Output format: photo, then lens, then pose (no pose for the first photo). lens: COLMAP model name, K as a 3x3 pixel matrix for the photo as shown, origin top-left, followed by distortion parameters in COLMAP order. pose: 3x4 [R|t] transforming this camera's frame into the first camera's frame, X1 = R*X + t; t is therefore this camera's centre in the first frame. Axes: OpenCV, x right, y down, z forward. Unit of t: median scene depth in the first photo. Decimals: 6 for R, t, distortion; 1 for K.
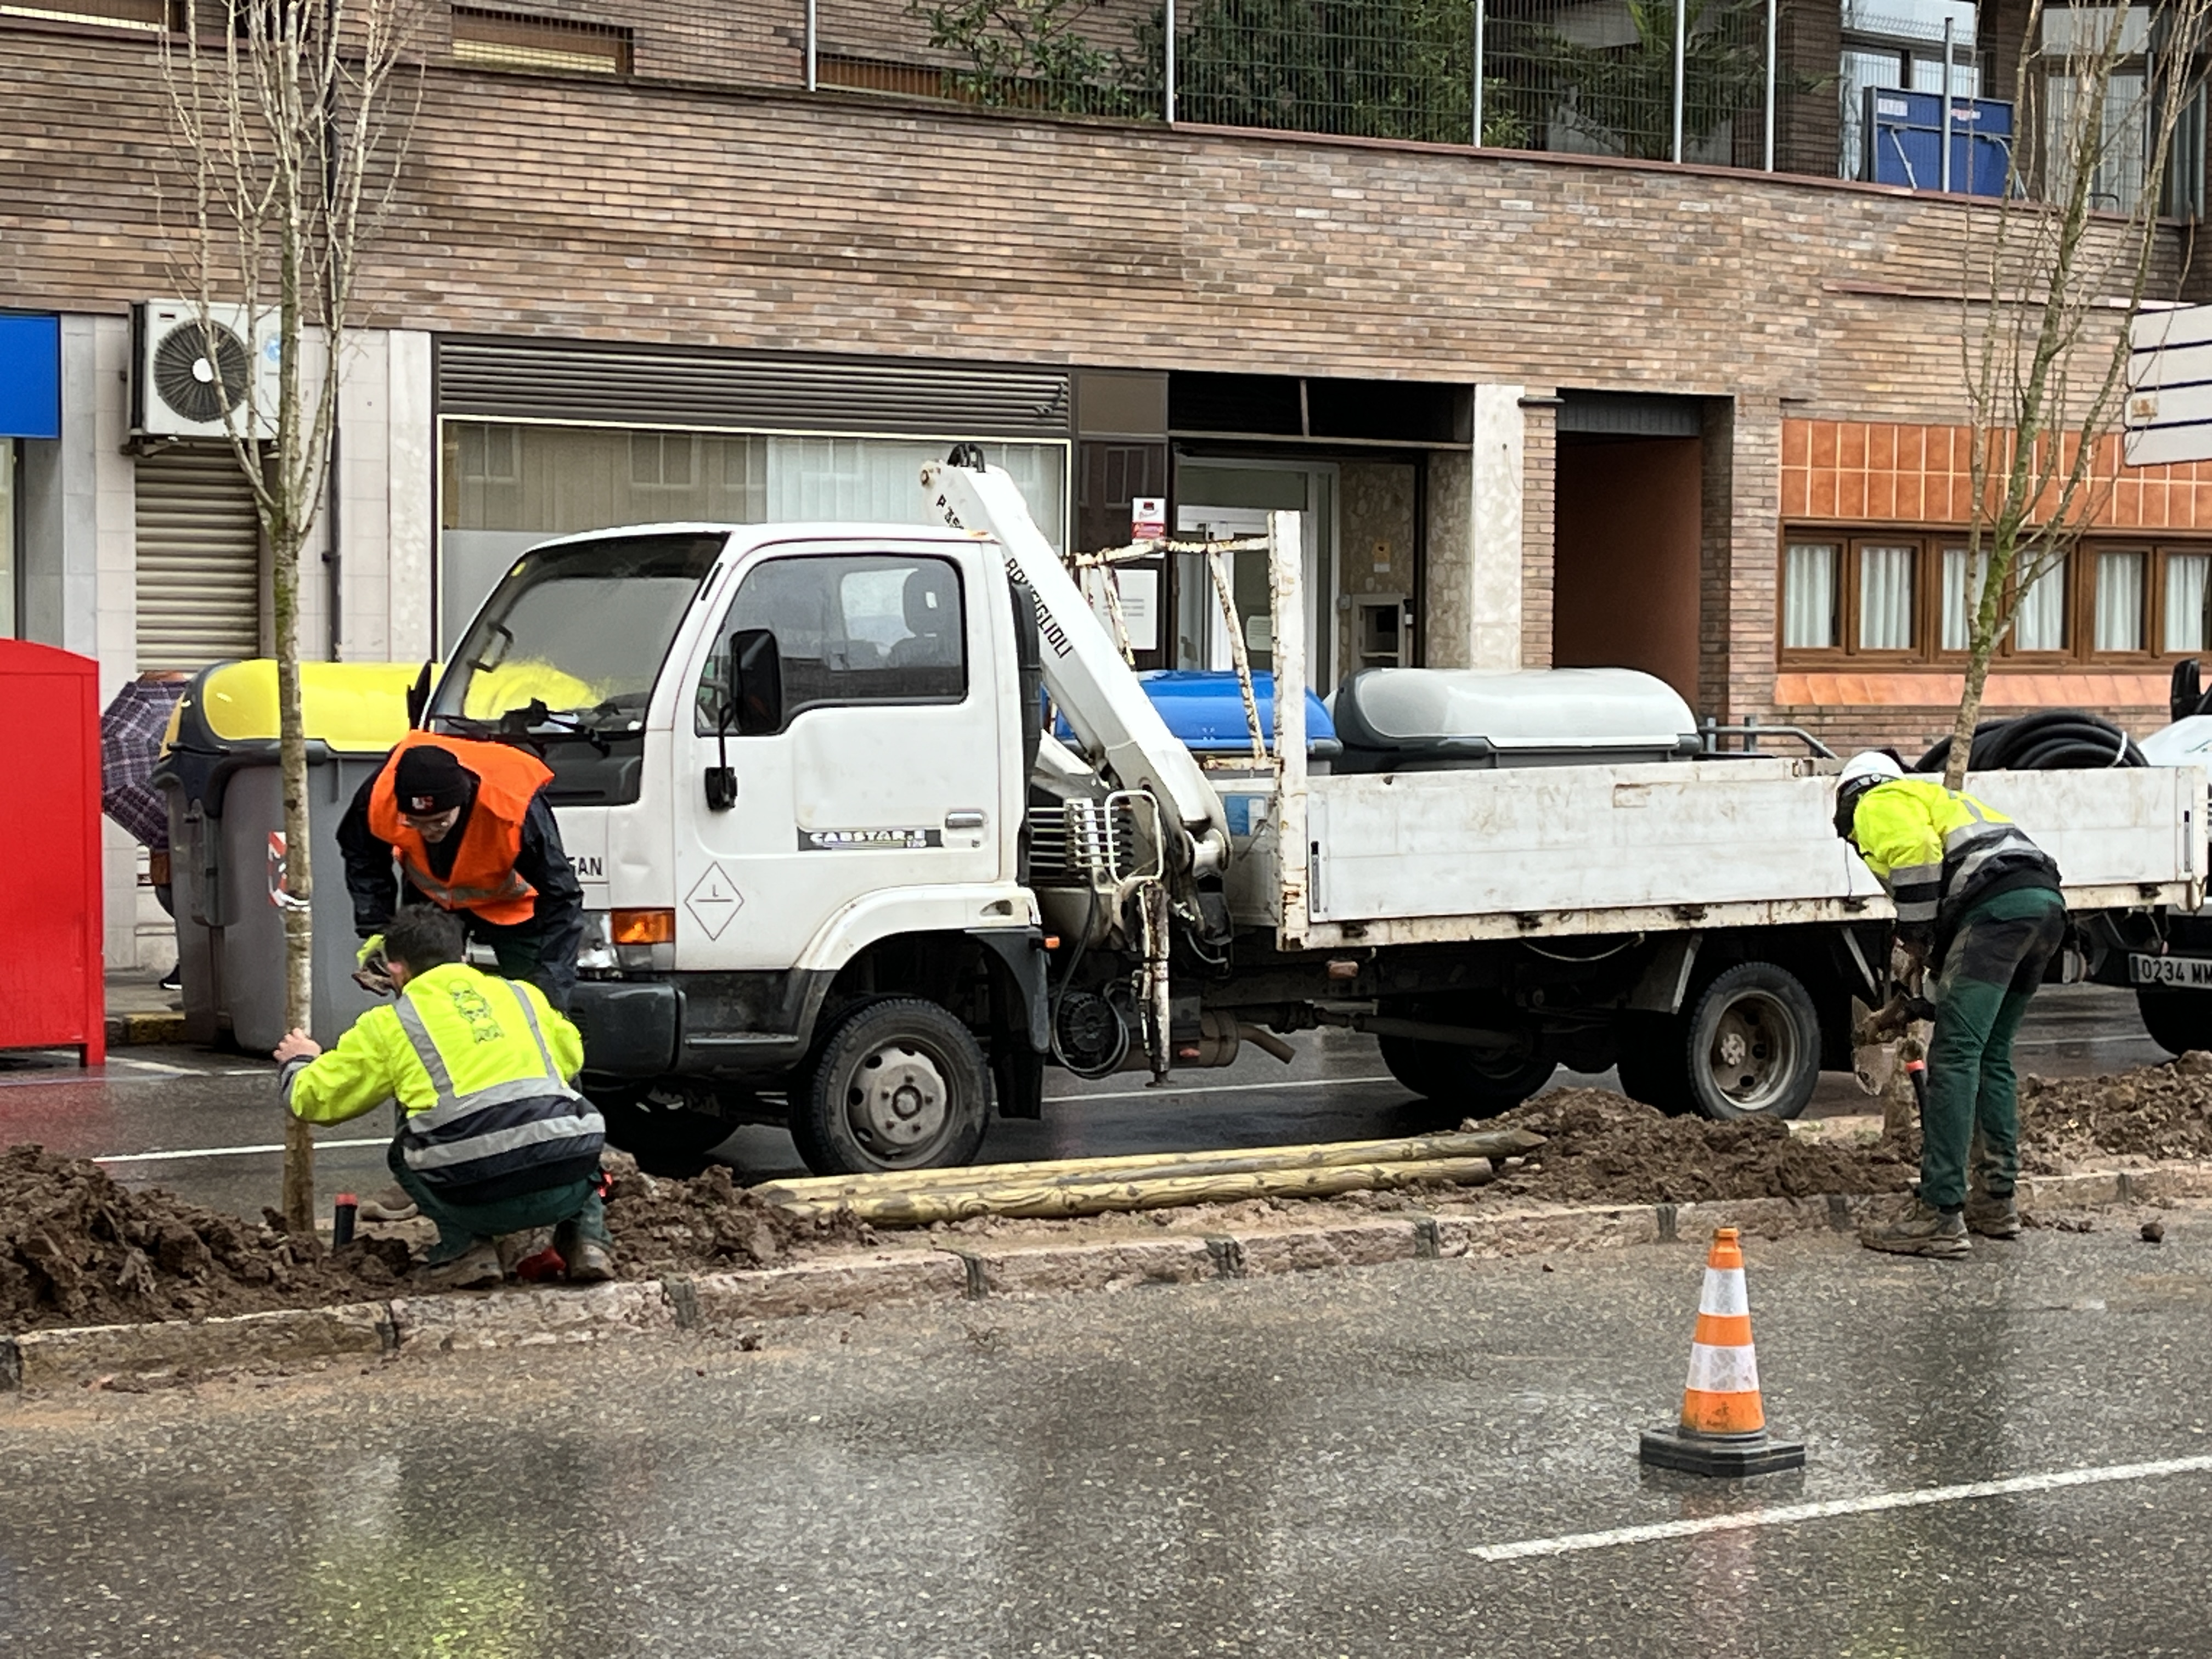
lens RADIAL K [[4230.9, 0, 1106.0], [0, 4230.9, 829.5], [0, 0, 1]] dist [0.103770, -0.058907]
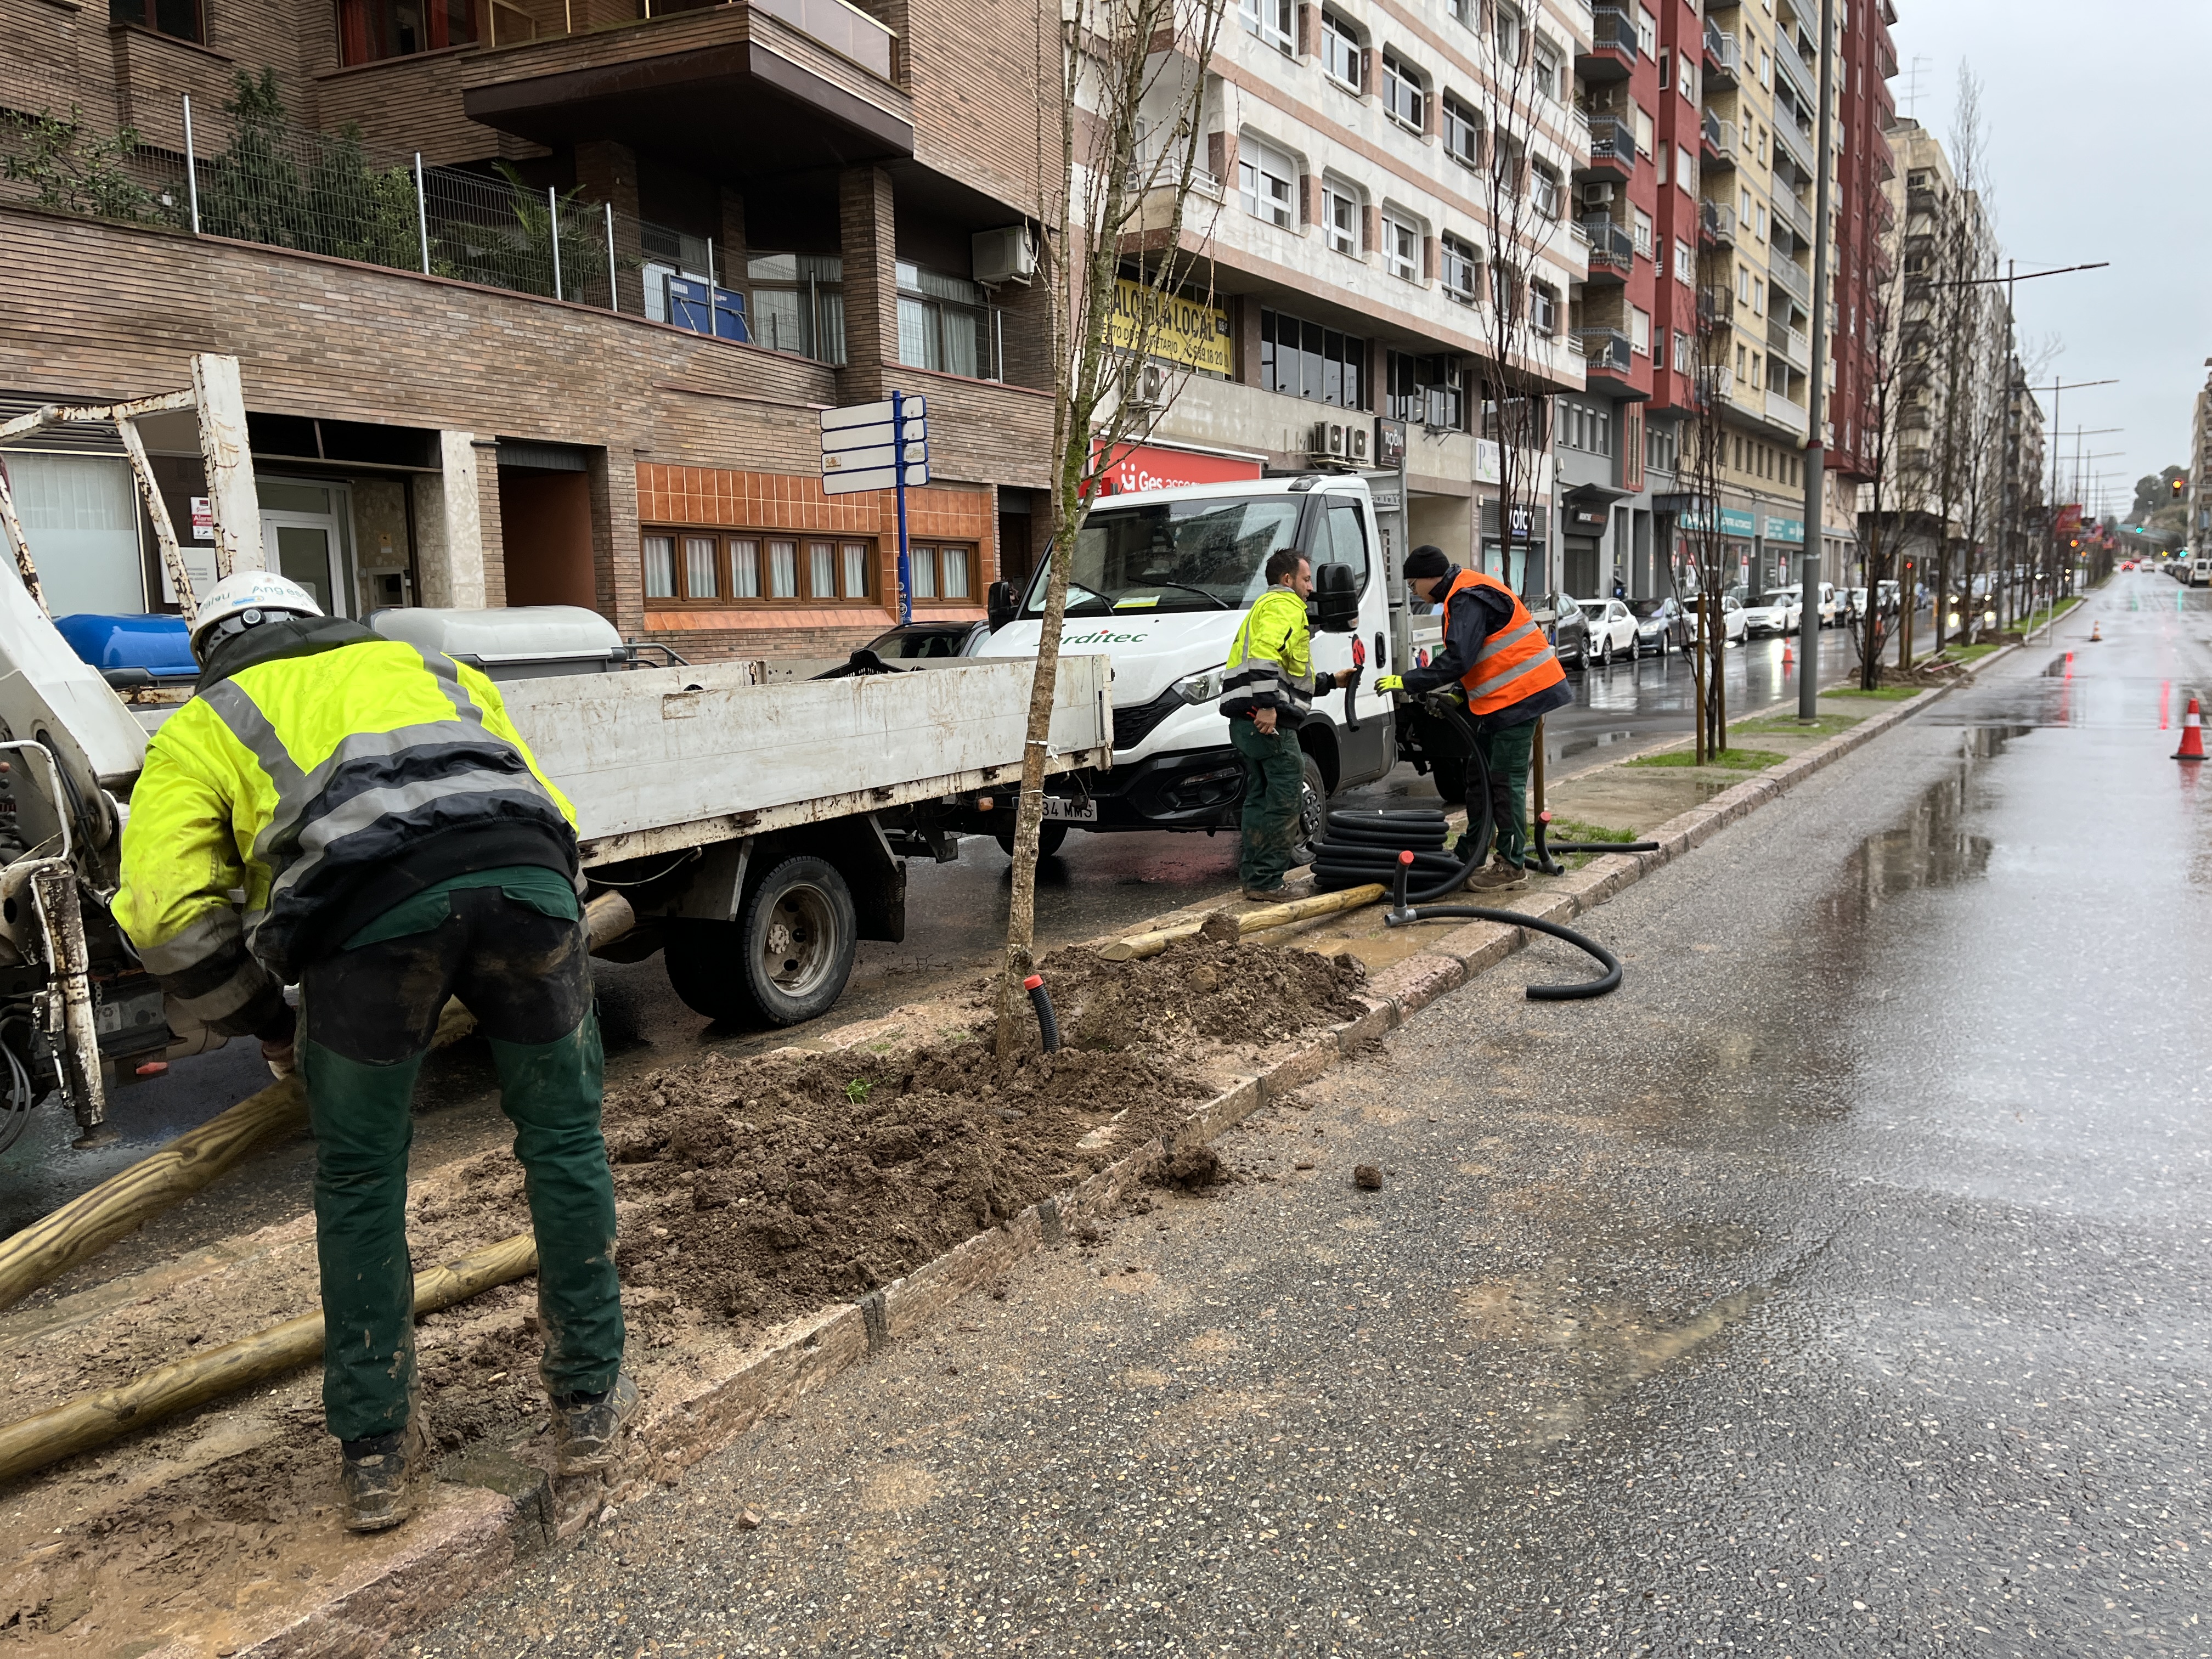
lens RADIAL K [[1644.2, 0, 1110.5], [0, 1644.2, 814.2], [0, 0, 1]] dist [0.079825, -0.109873]
pose [[0.892031, -0.082880, 0.444310, 0.024470], [0.047963, 0.994851, 0.089281, -0.007020], [-0.449421, -0.058331, 0.891413, 0.353660]]
